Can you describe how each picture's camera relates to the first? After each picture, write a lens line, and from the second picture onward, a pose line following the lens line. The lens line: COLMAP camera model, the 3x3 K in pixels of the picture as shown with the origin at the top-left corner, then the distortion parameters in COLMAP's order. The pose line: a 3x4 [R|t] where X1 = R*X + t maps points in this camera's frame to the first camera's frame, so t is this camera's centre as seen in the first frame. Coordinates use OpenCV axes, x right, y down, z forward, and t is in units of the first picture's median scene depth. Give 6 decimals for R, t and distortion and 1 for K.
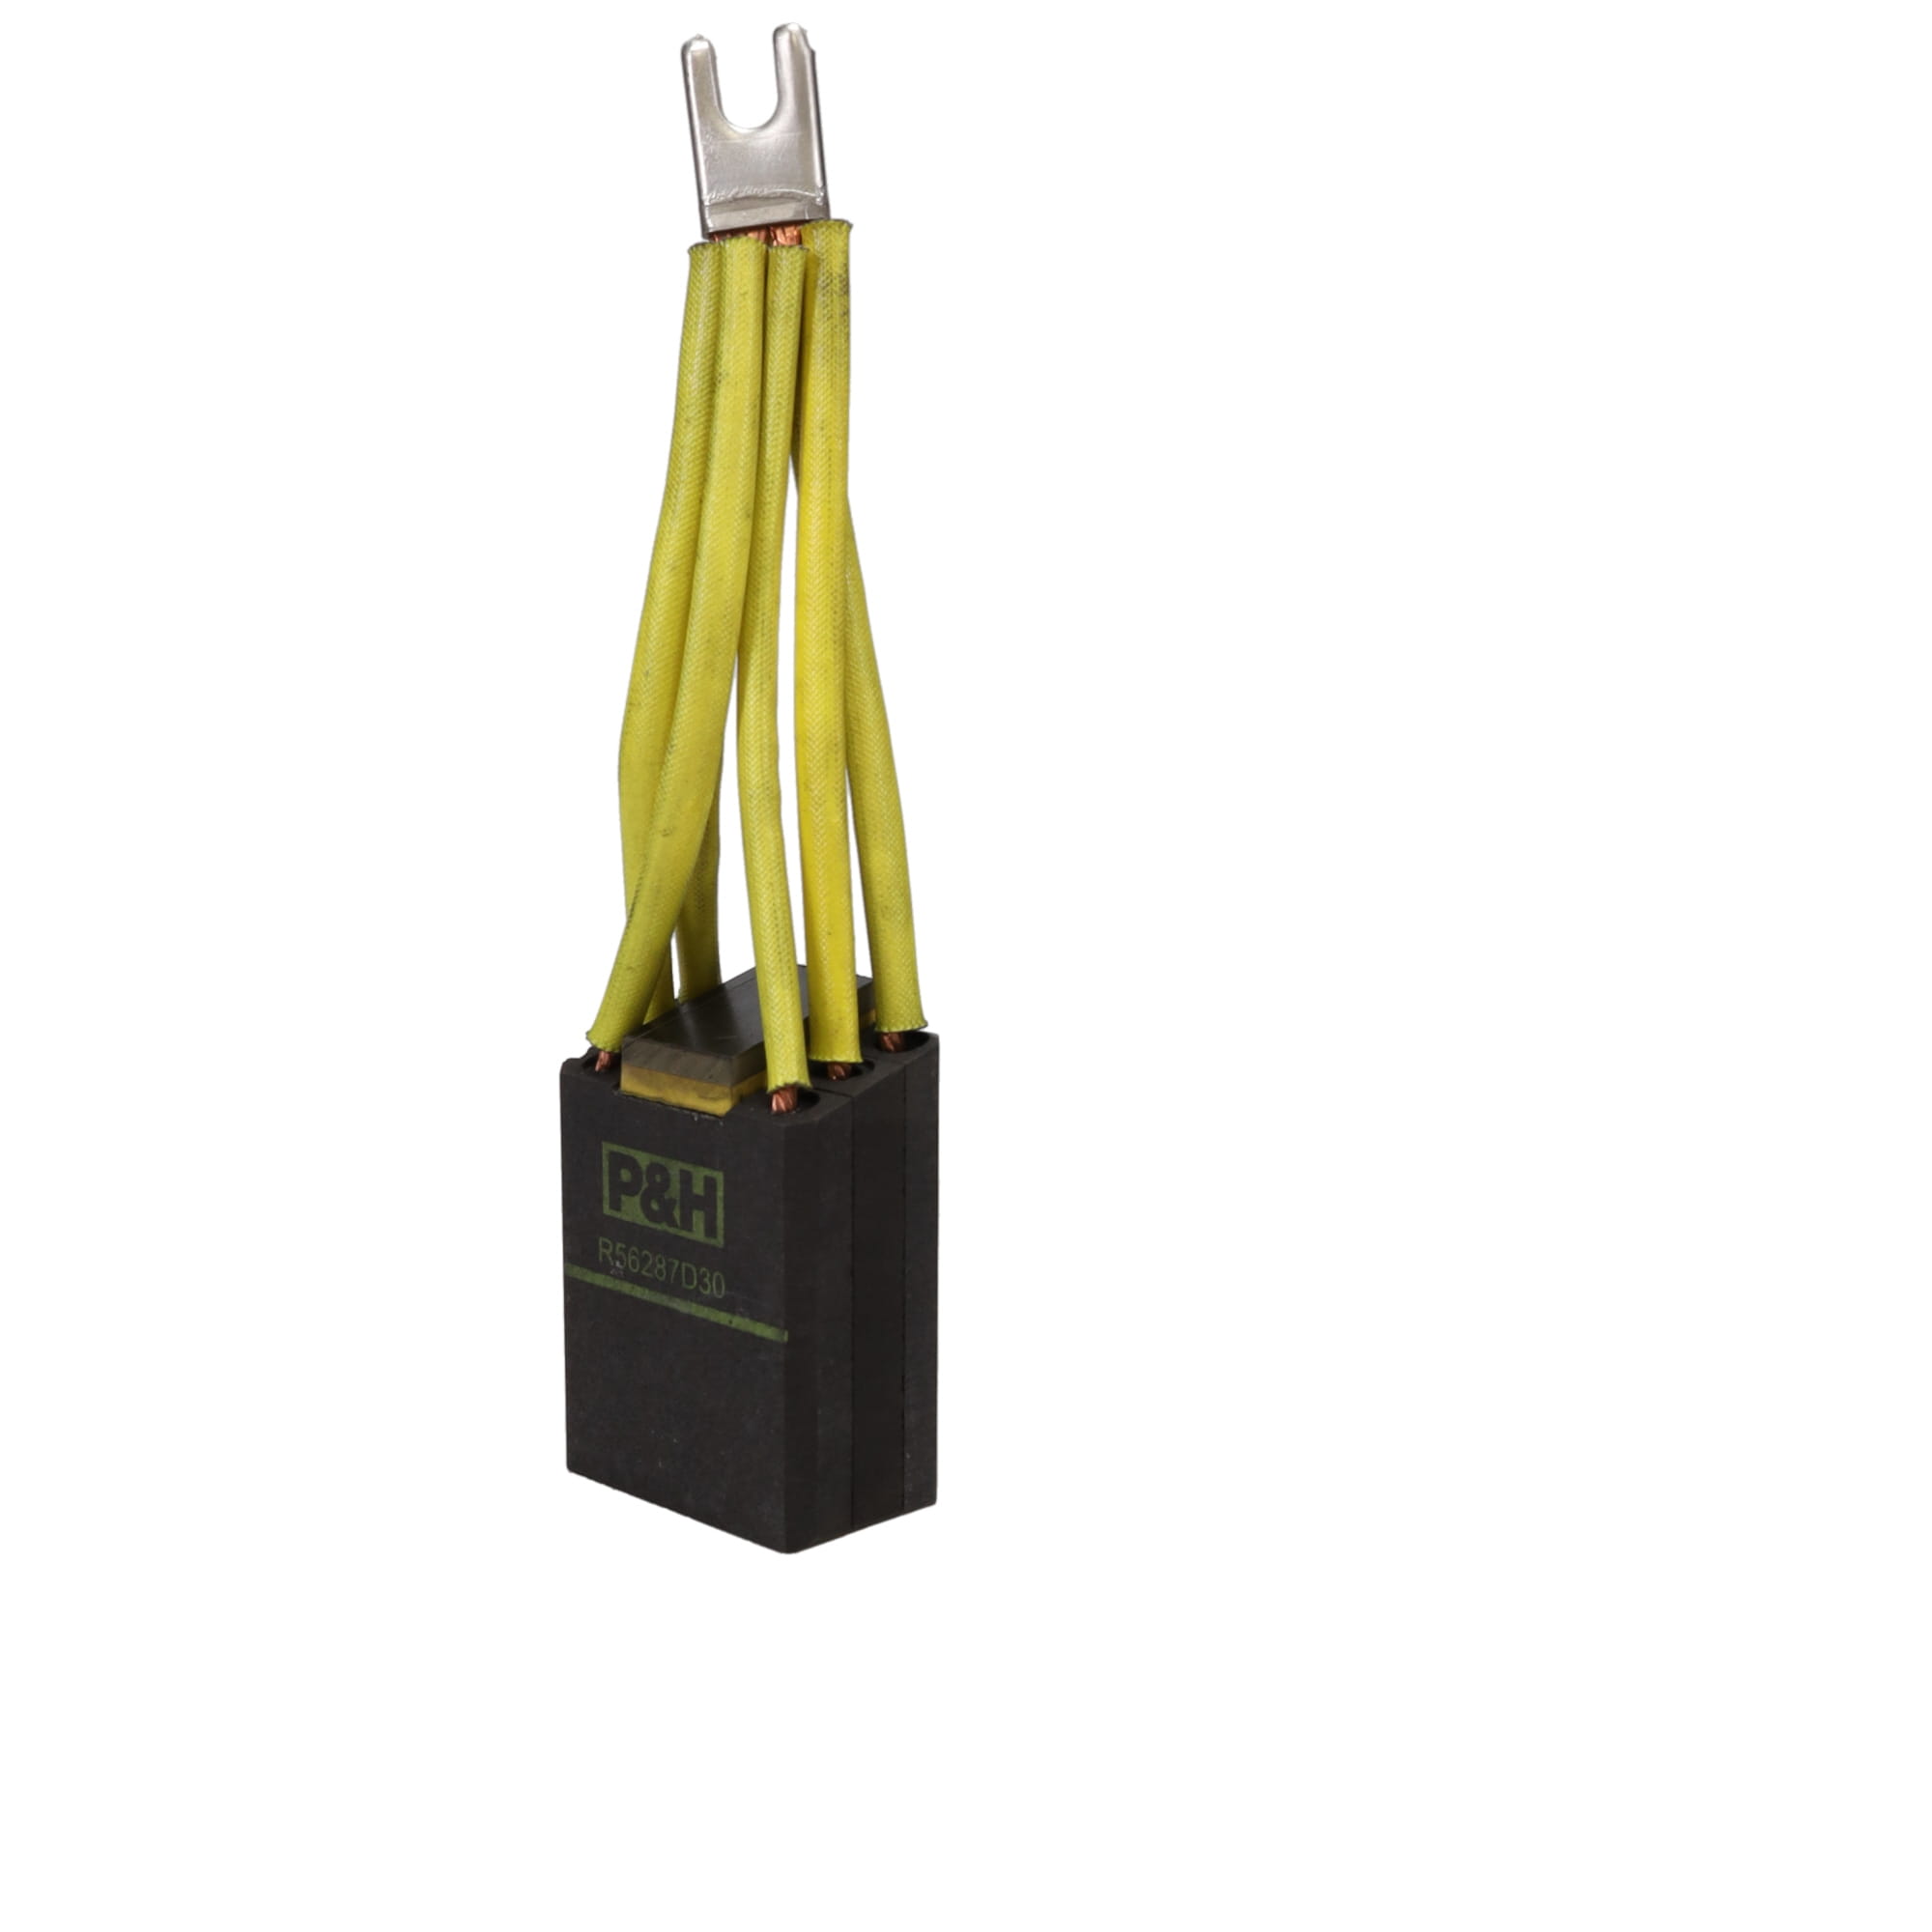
lens RADIAL K [[2792.3, 0, 966.0], [0, 2792.3, 966.0], [0, 0, 1]] dist [0.002996, -0.025516]
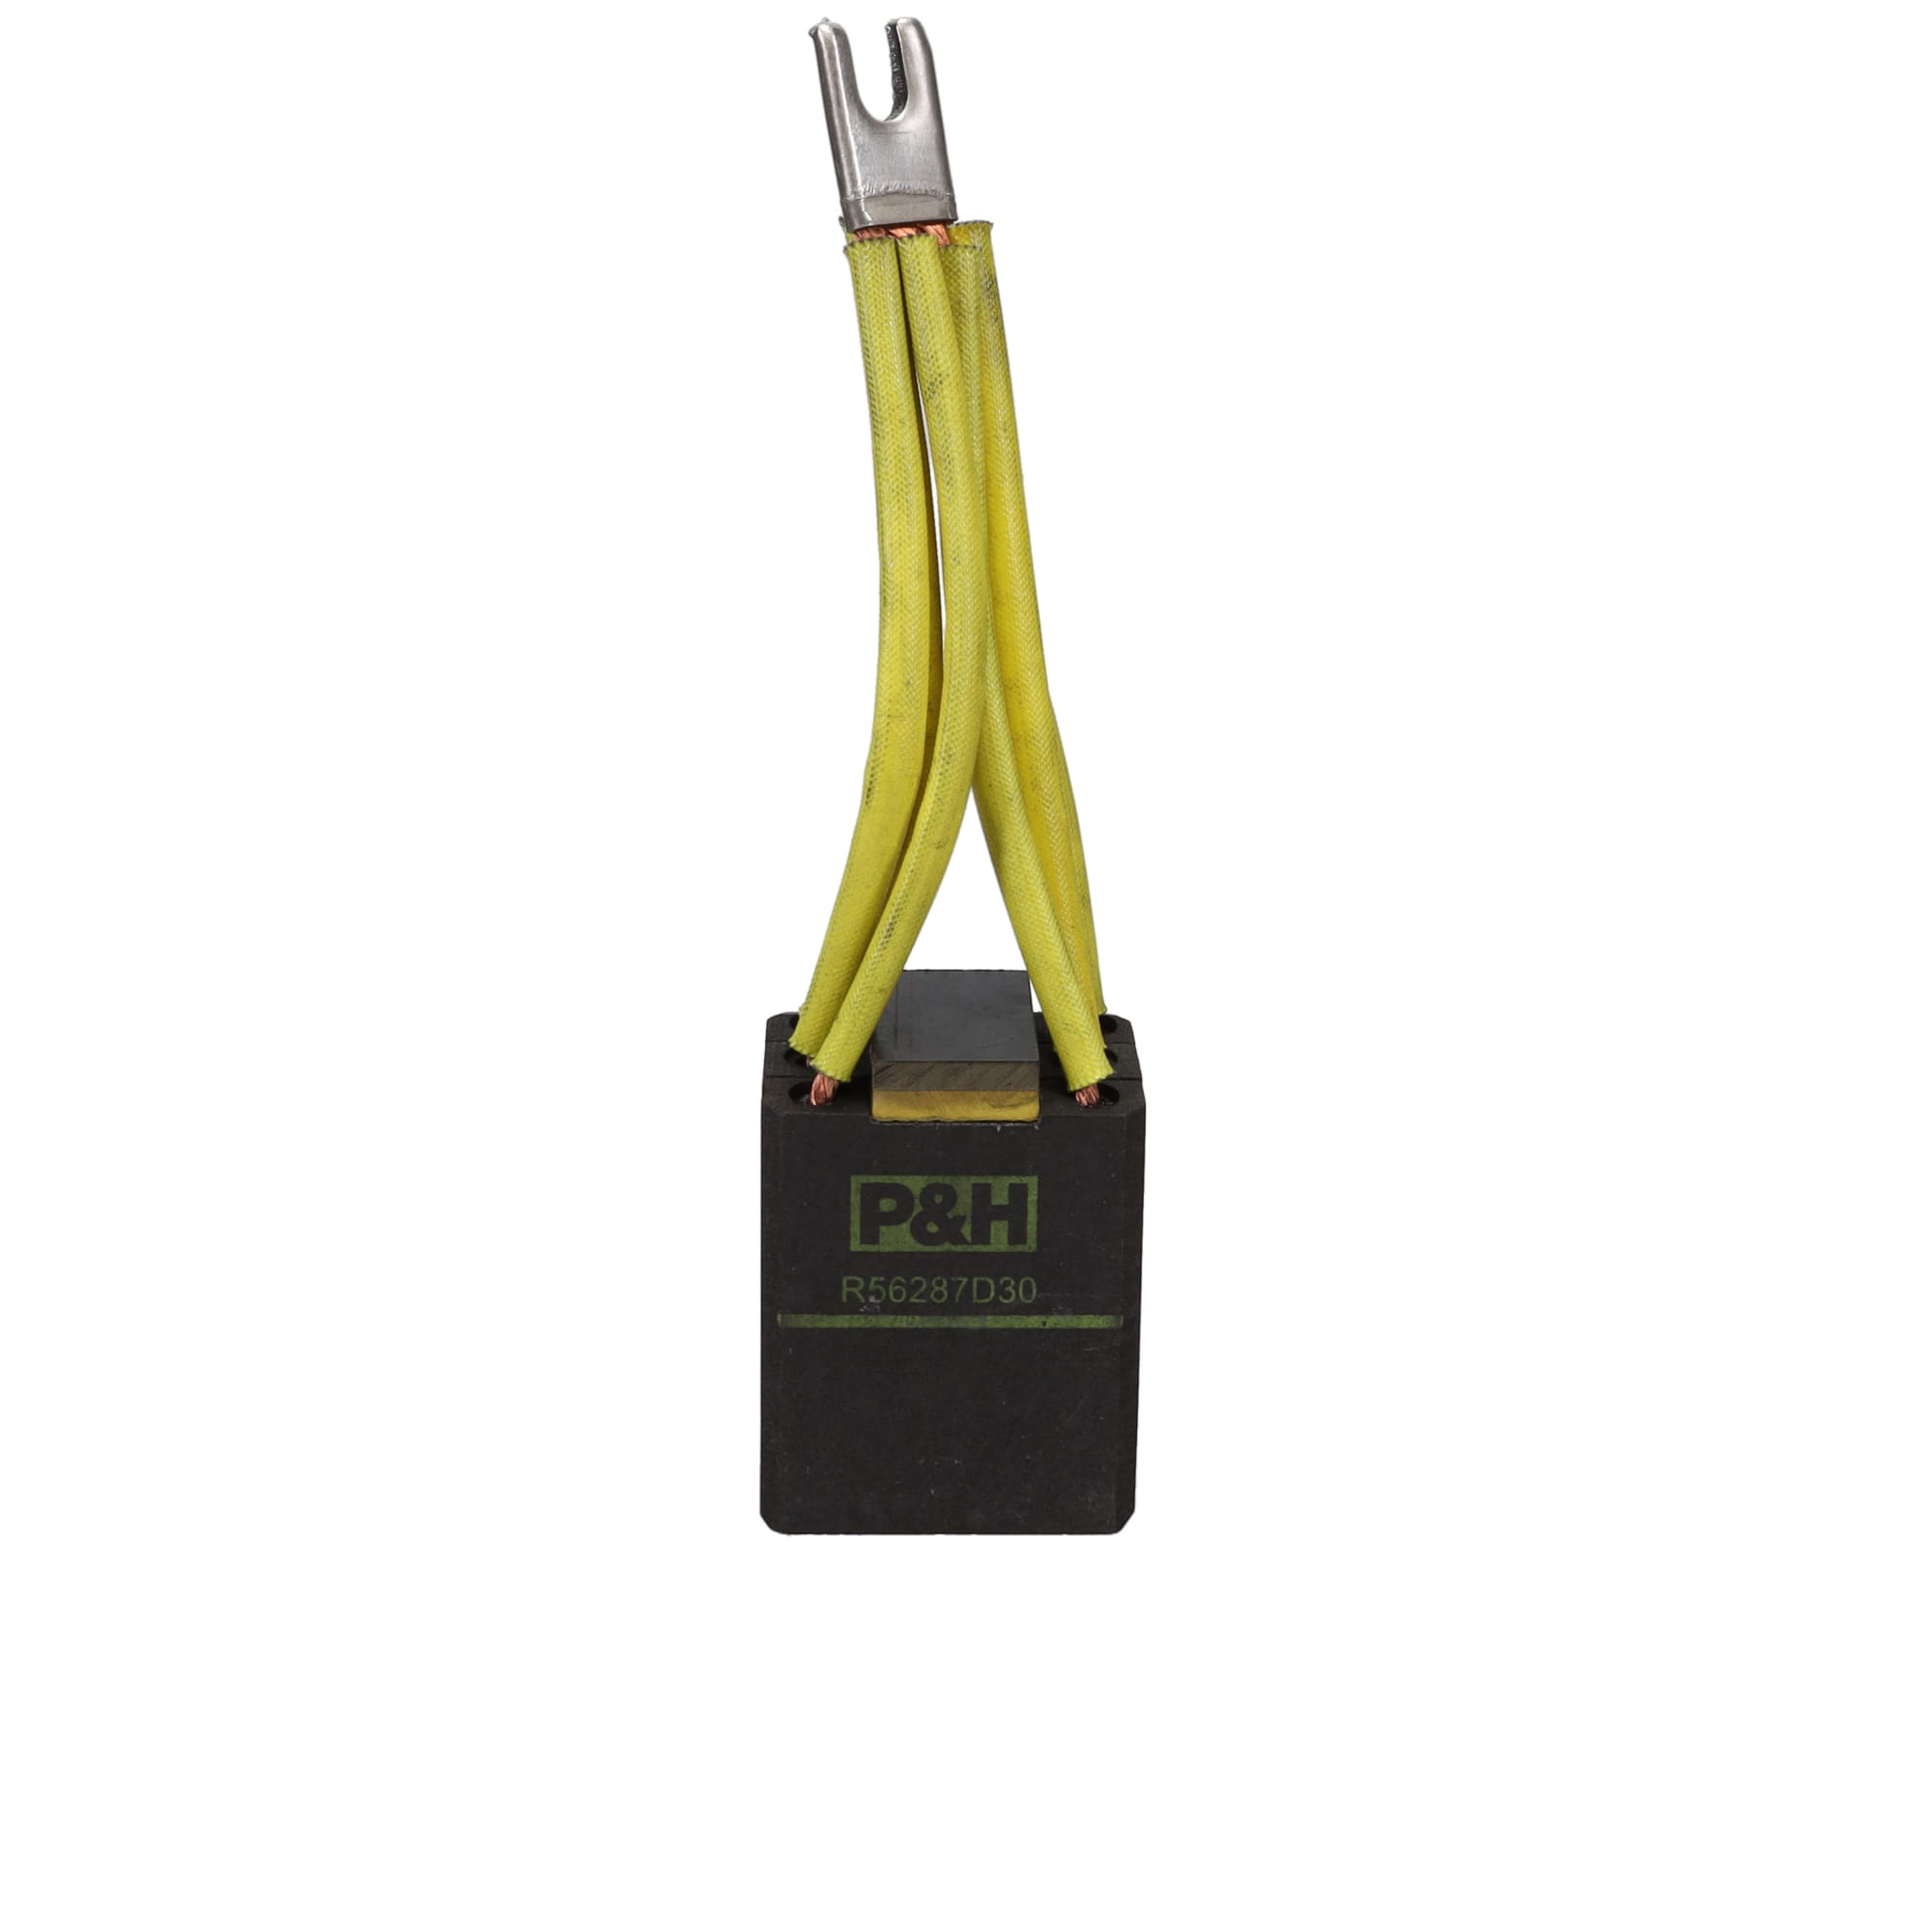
lens RADIAL K [[2792.3, 0, 966.0], [0, 2792.3, 966.0], [0, 0, 1]] dist [0.002996, -0.025516]
pose [[0.701596, -0.124697, 0.701579, -0.780177], [0.115244, 0.991464, 0.060973, -0.063224], [-0.703194, 0.038075, 0.709978, 0.298399]]
